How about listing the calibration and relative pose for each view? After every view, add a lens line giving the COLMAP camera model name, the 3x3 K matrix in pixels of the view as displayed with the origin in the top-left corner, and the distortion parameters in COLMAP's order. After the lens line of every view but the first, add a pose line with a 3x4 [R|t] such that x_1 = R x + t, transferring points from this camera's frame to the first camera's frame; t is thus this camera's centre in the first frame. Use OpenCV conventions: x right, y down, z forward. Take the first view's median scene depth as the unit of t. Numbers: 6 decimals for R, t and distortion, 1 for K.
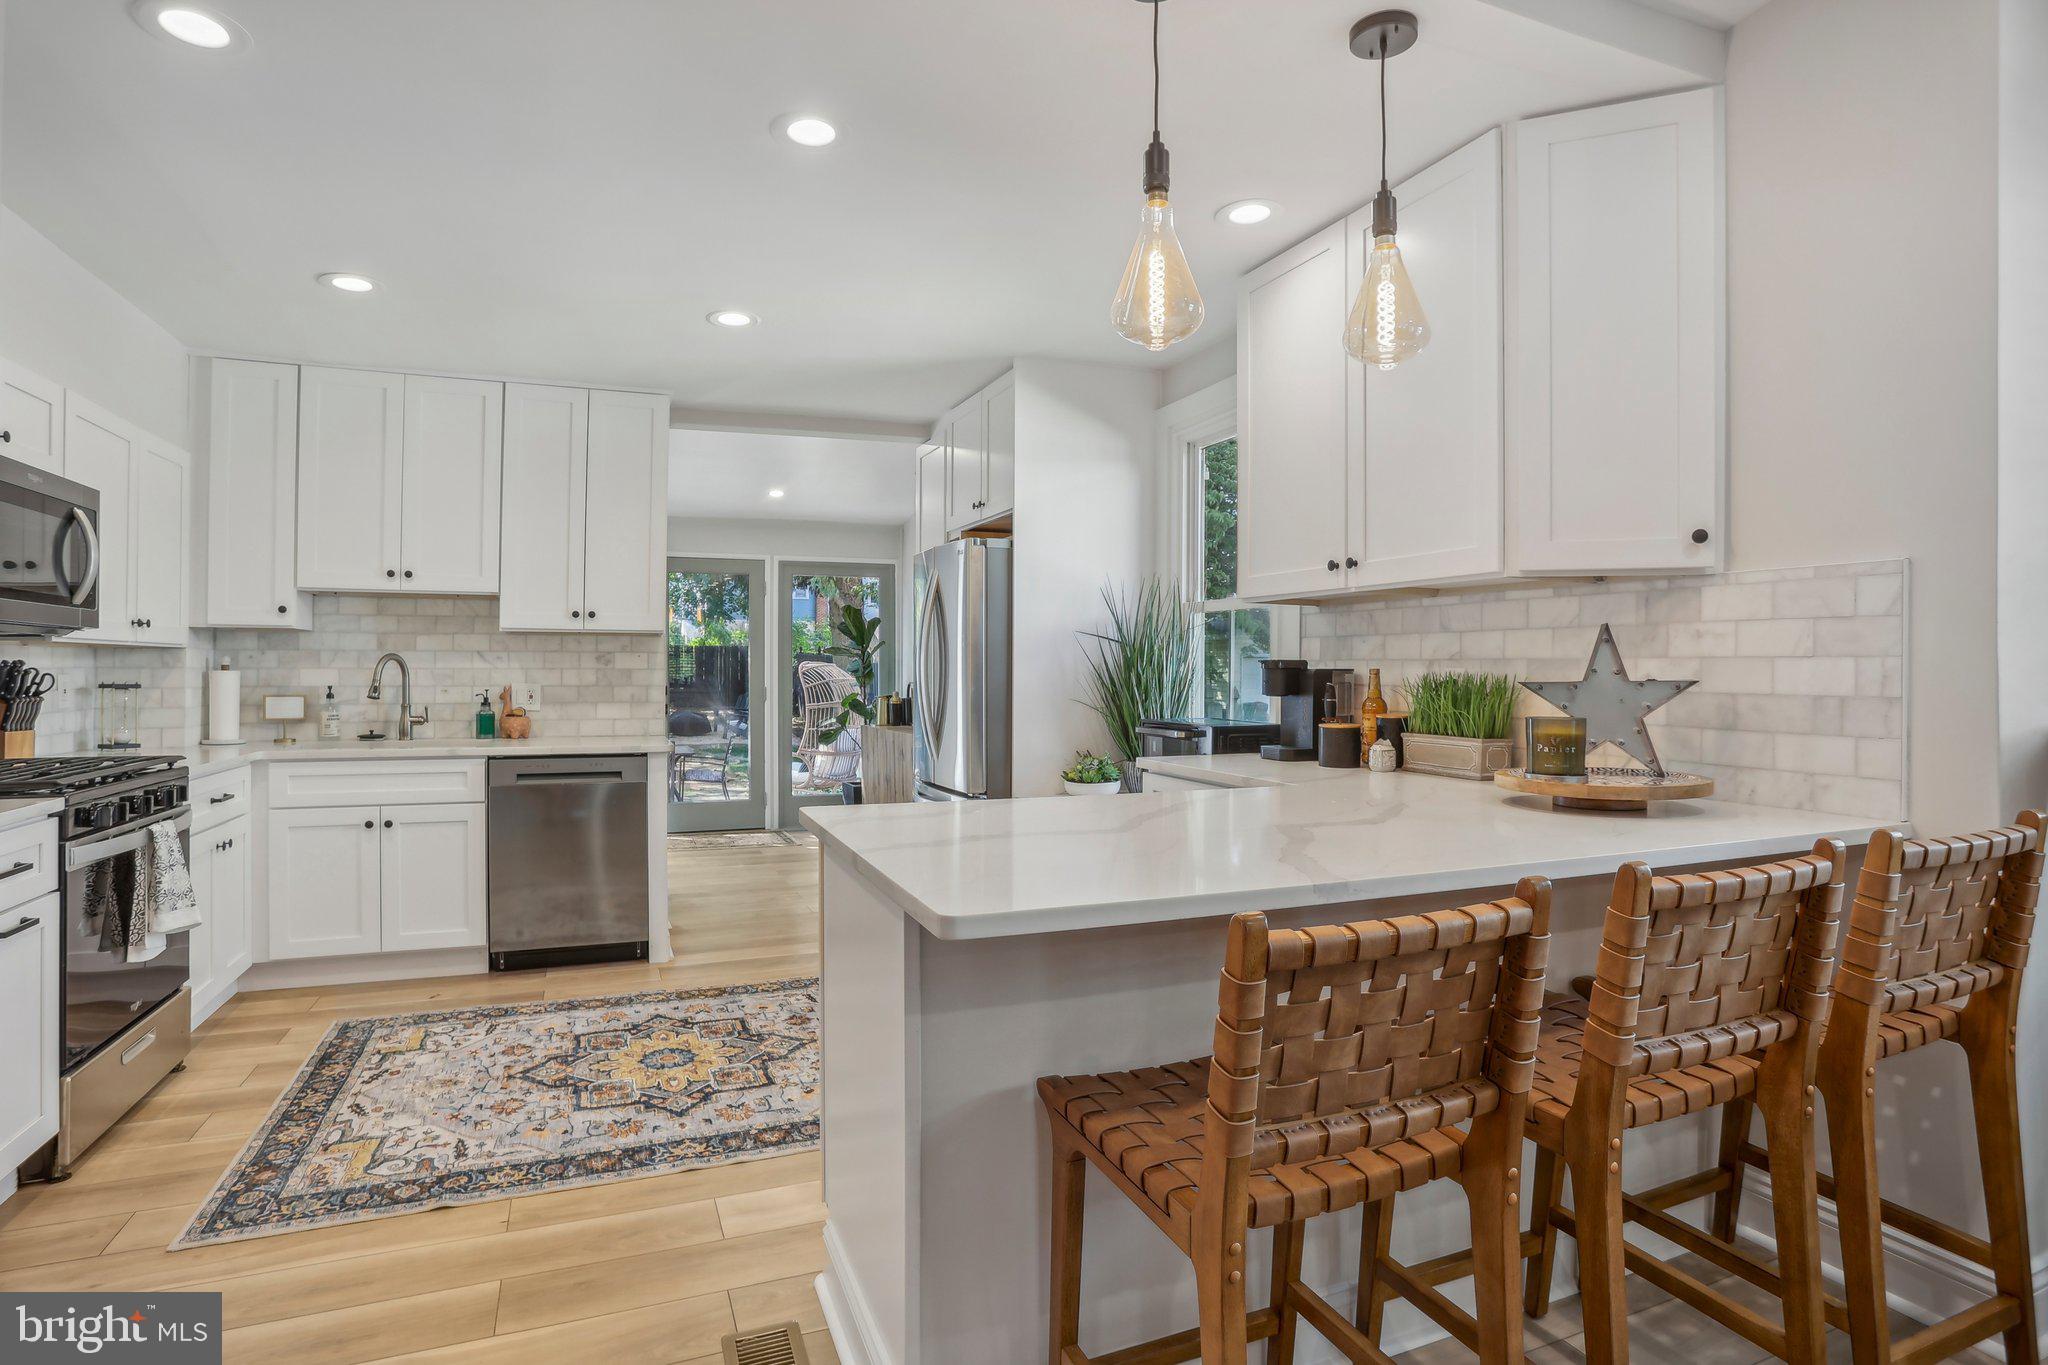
lens RADIAL K [[1027.9, 0, 1010.5], [0, 1027.9, 662.7], [0, 0, 1]] dist [-0.064225, 0.024772]
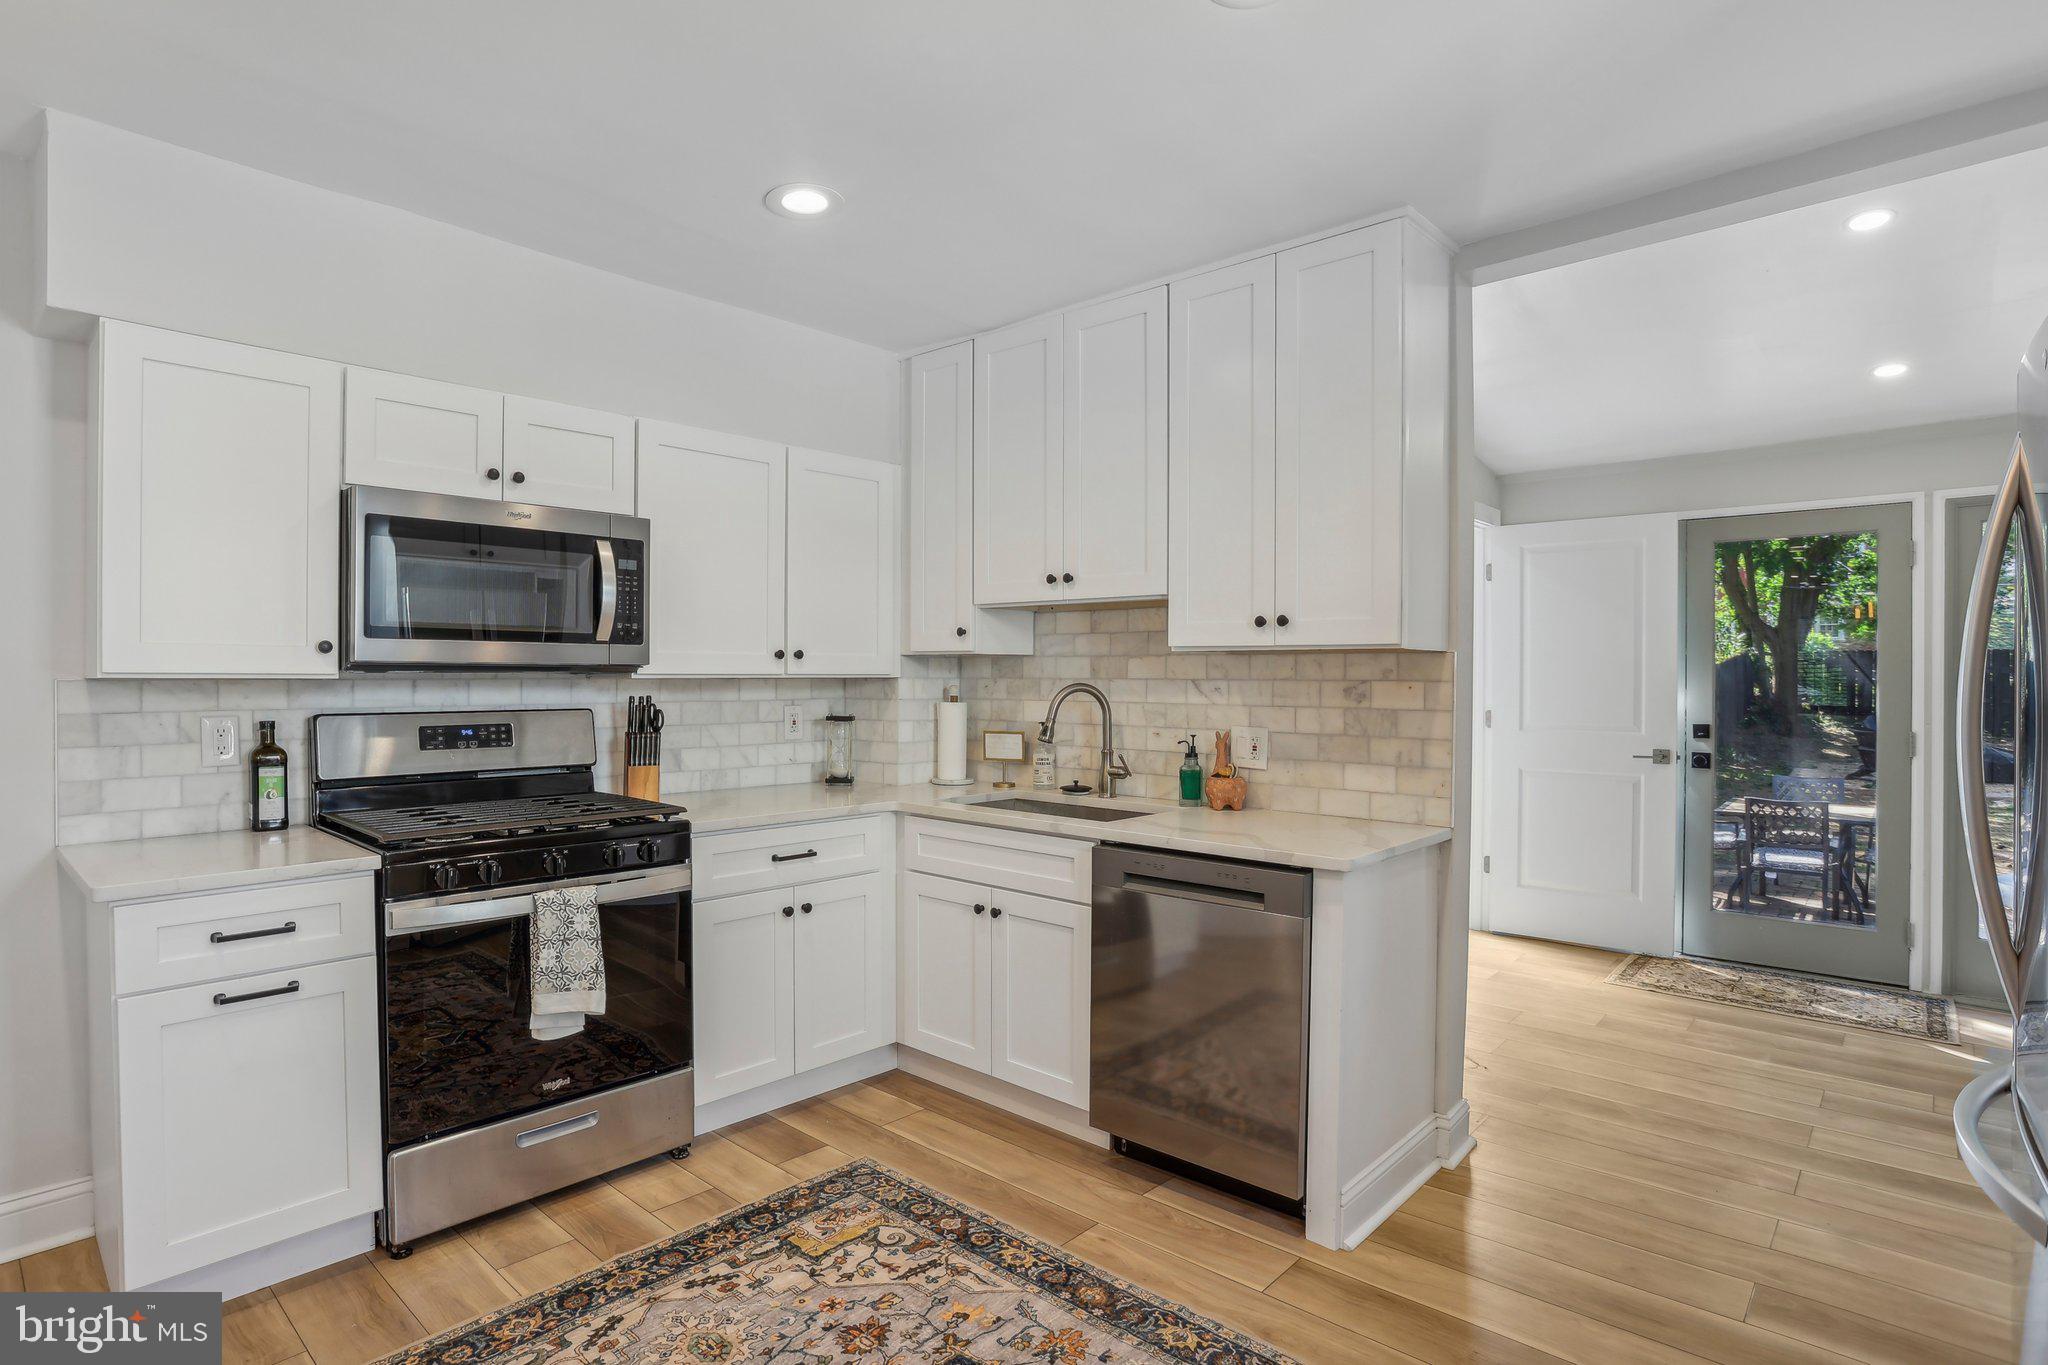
lens RADIAL K [[1064.0, 0, 989.5], [0, 1064.0, 665.1], [0, 0, 1]] dist [-0.069529, 0.032673]
pose [[0.420847, -0.006504, -0.907108, 0.098730], [0.002470, 0.999979, -0.006024, -0.019648], [0.907128, 0.000294, 0.420854, 0.629398]]
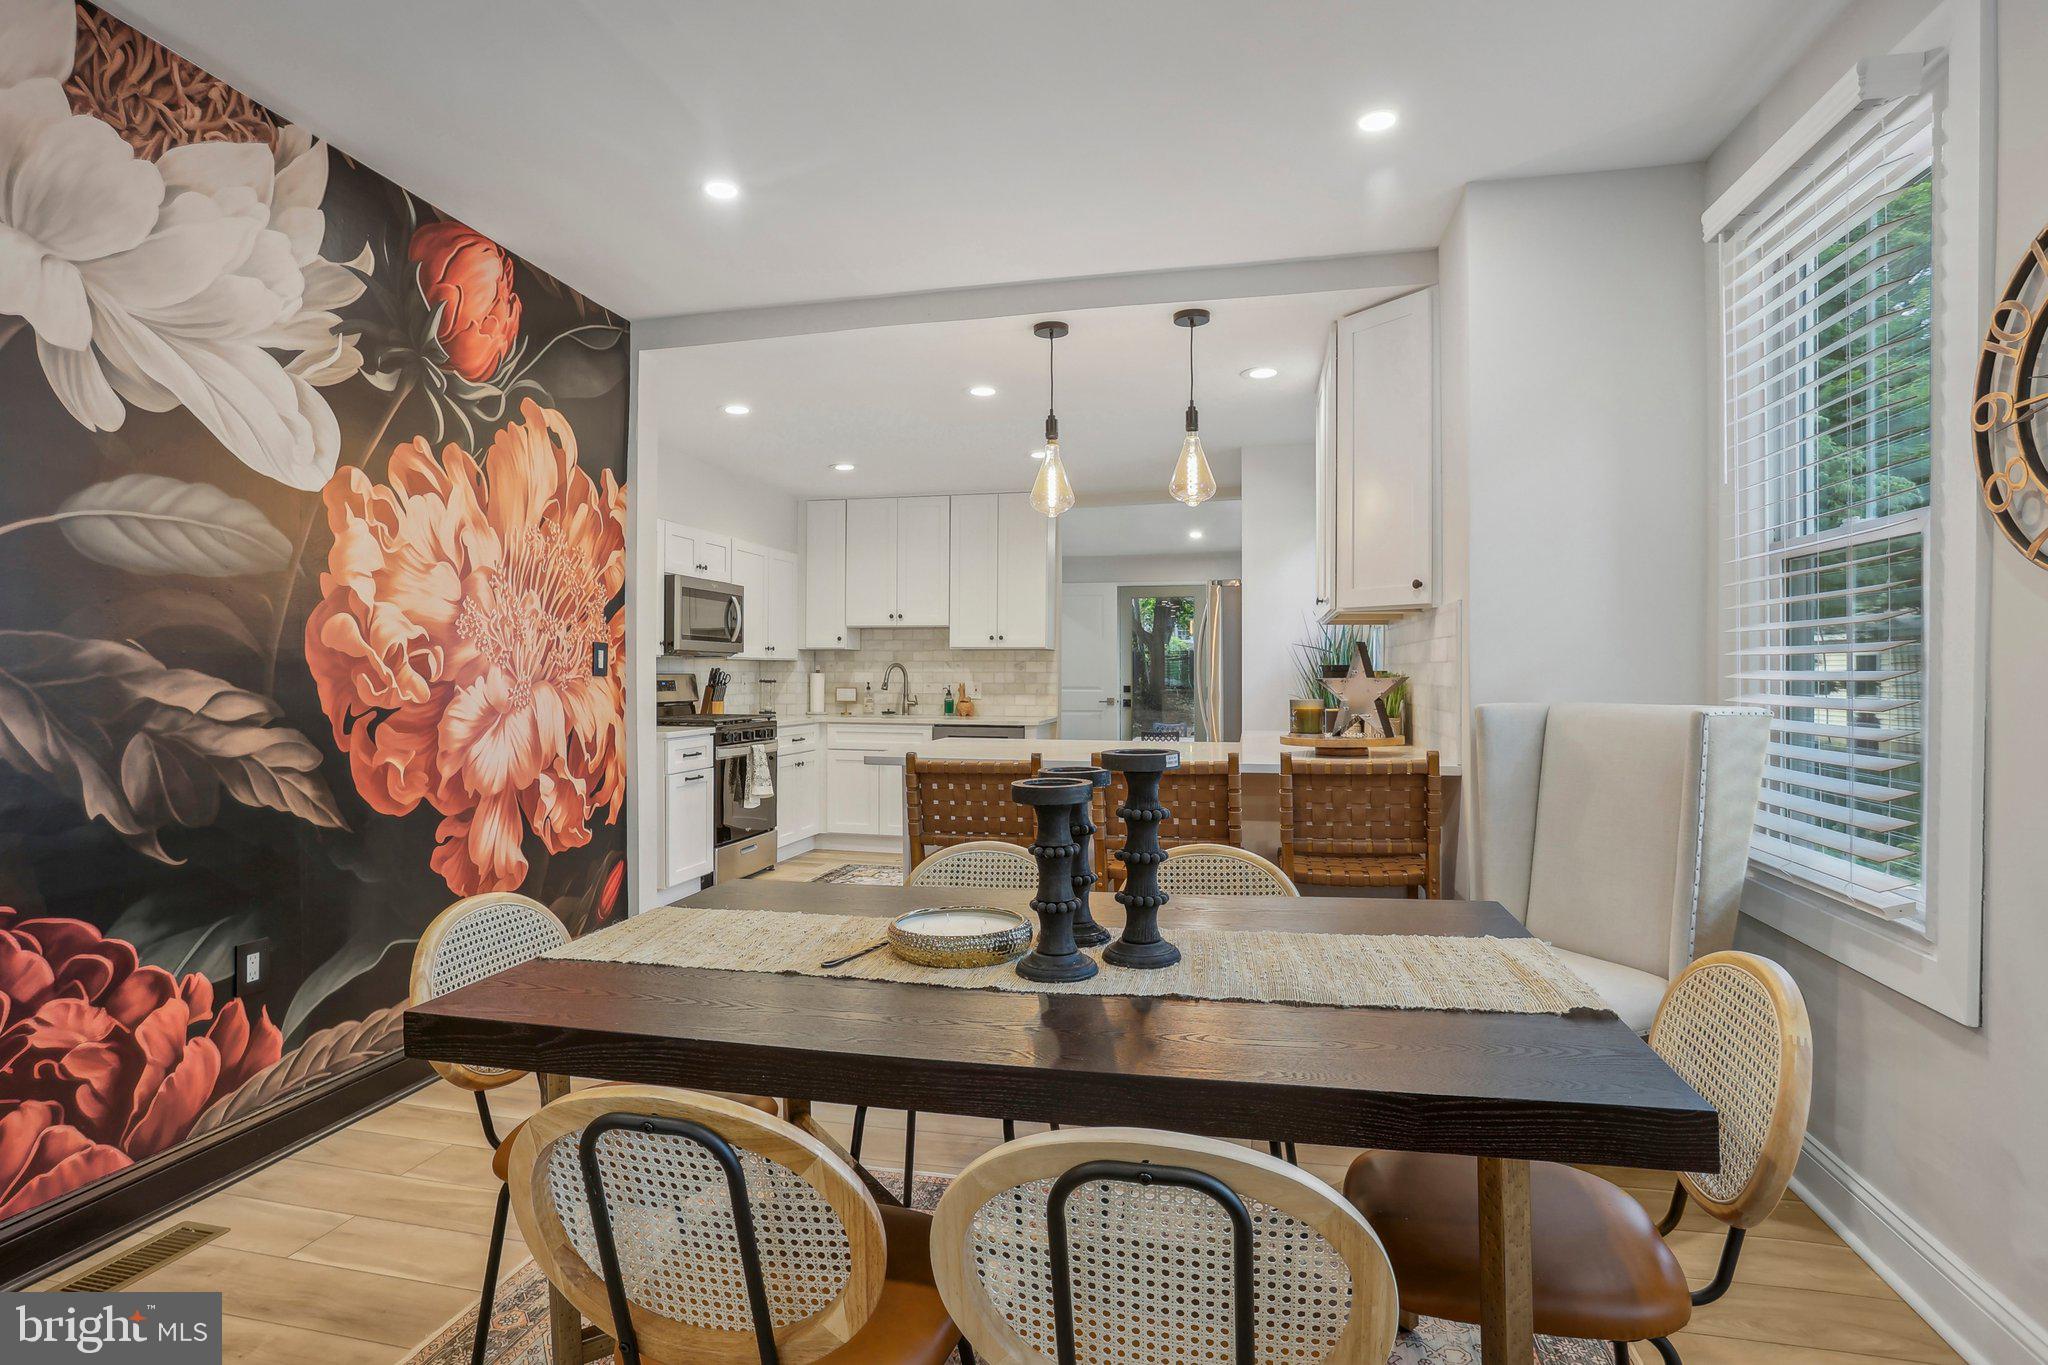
lens RADIAL K [[1060.8, 0, 995.8], [0, 1060.8, 661.1], [0, 0, 1]] dist [-0.090842, 0.061604]
pose [[0.811073, -0.006363, -0.584910, 0.585055], [0.002985, 0.999973, -0.006739, -0.000102], [0.584937, 0.003720, 0.811070, -0.355462]]
